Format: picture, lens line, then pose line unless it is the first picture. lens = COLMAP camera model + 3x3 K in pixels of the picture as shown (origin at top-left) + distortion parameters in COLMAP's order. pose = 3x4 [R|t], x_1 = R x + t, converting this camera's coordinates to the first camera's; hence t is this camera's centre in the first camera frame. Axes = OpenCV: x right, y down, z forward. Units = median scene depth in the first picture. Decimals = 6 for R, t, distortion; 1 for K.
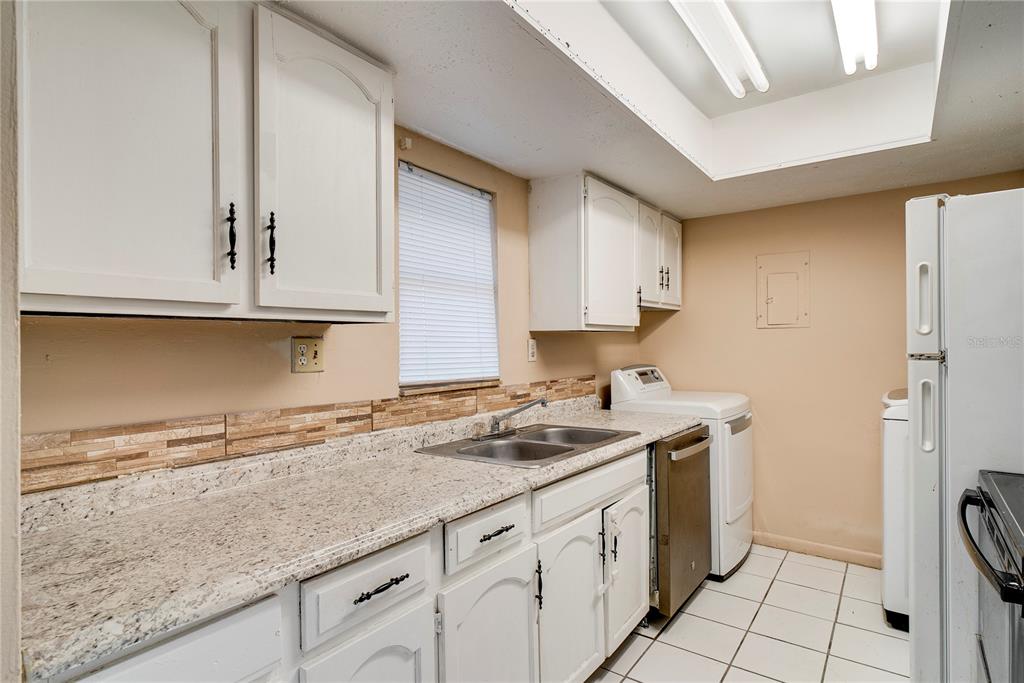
lens RADIAL K [[524.2, 0, 509.2], [0, 524.2, 342.9], [0, 0, 1]] dist [-0.004007, -0.002322]
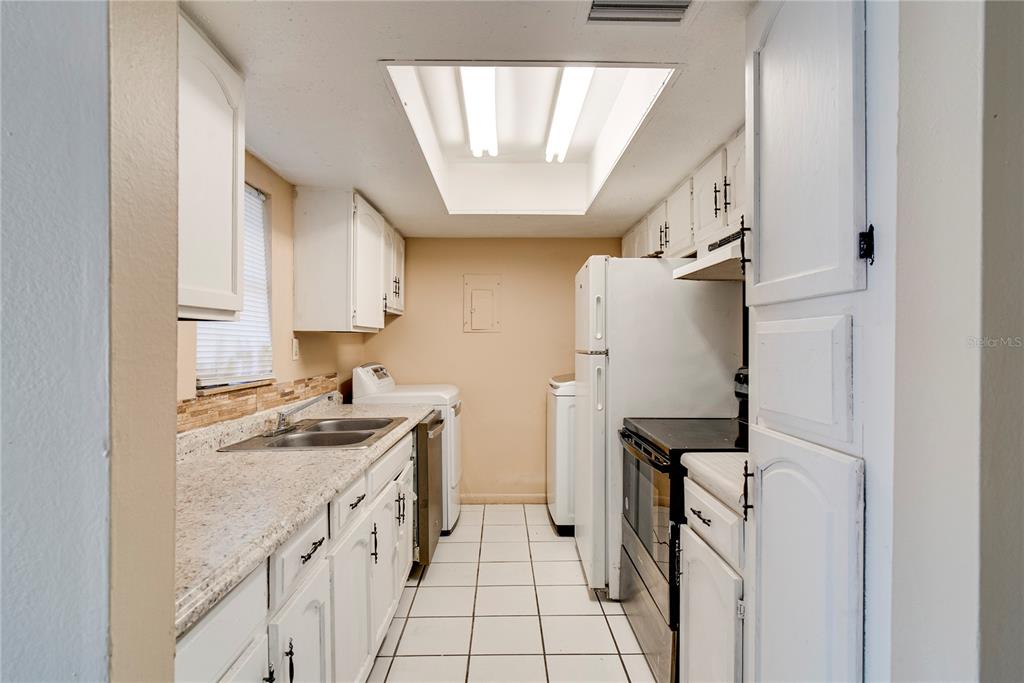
lens RADIAL K [[524.2, 0, 510.1], [0, 524.2, 341.7], [0, 0, 1]] dist [-0.004007, -0.002322]
pose [[0.794451, 0.009346, 0.607257, -0.267873], [-0.007203, 0.999956, -0.005967, 0.002215], [-0.607286, 0.000366, 0.794483, -0.089085]]
